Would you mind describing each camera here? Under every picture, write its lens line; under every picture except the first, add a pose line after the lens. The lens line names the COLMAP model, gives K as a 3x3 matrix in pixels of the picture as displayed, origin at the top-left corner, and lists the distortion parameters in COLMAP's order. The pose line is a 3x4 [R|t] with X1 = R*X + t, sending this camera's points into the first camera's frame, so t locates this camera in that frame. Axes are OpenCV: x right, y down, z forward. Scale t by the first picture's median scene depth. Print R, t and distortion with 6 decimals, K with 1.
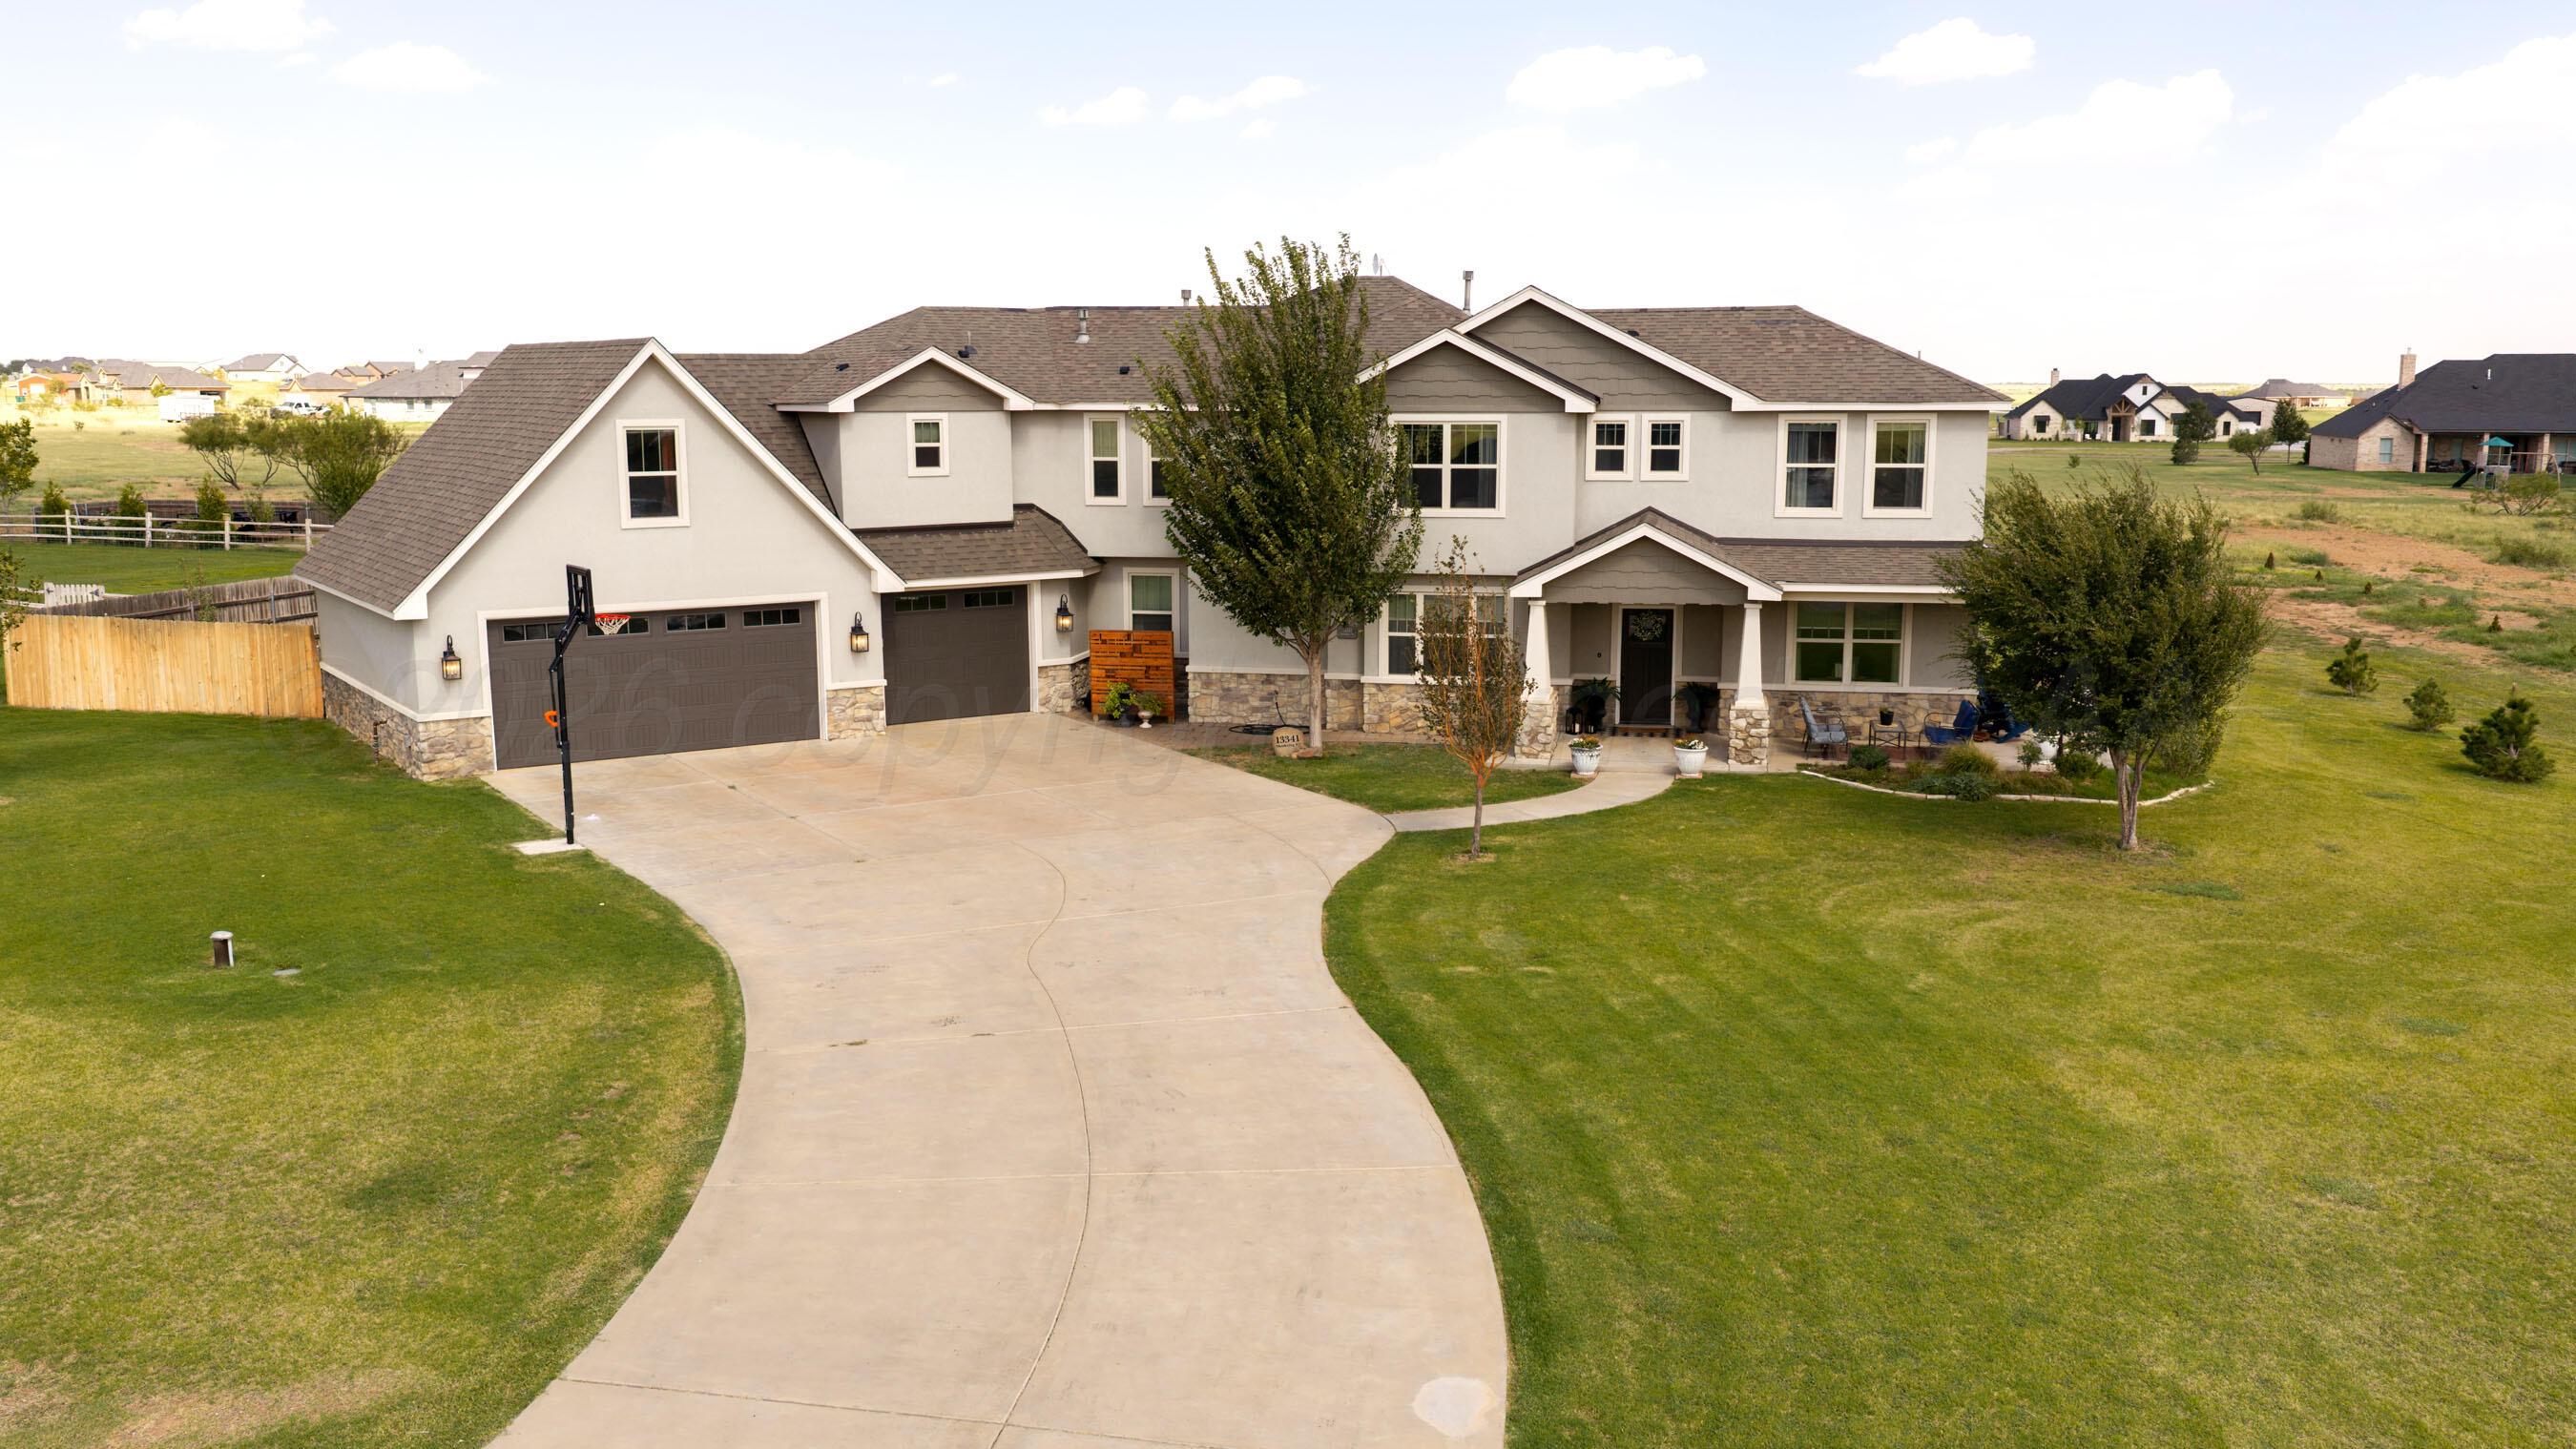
lens RADIAL K [[2122.1, 0, 1288.0], [0, 2122.1, 742.4], [0, 0, 1]] dist [0.045274, -0.090569]
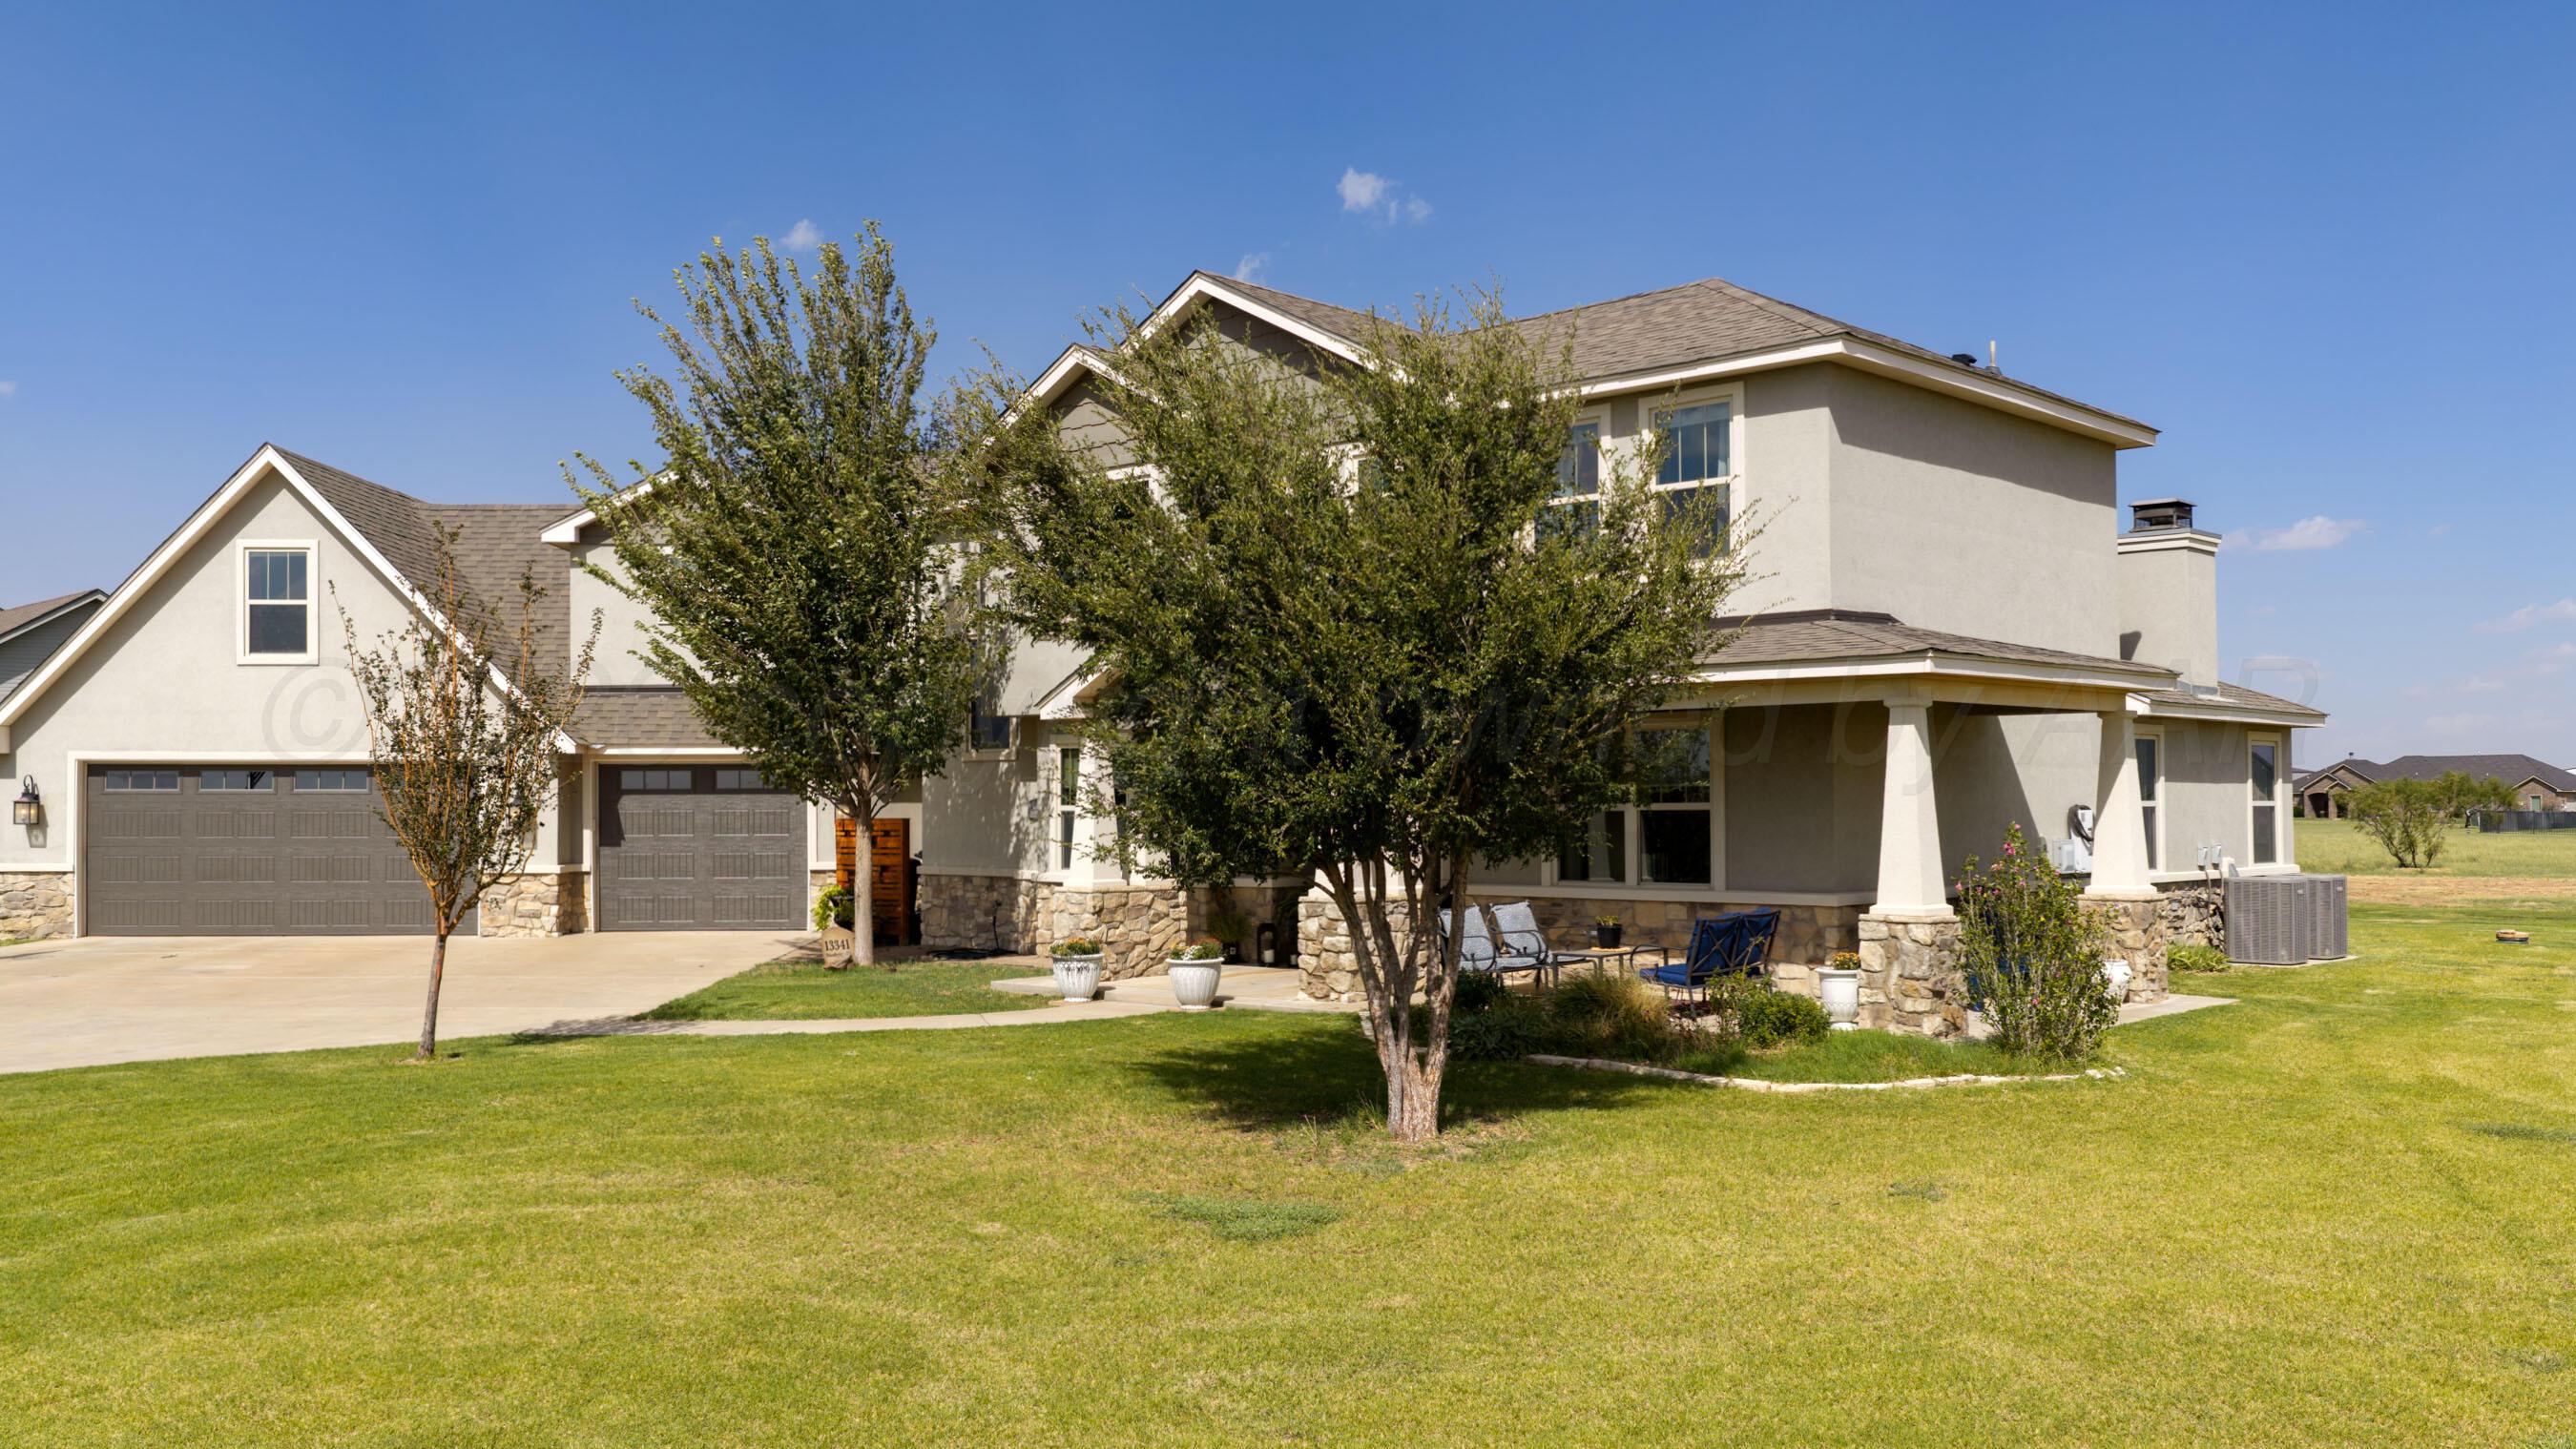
lens RADIAL K [[2122.1, 0, 1288.0], [0, 2122.1, 742.4], [0, 0, 1]] dist [0.045274, -0.090569]
pose [[0.842688, -0.016729, -0.538142, 0.483801], [-0.089090, 0.981406, -0.170016, 0.037319], [0.530980, 0.191214, 0.825529, 0.495212]]
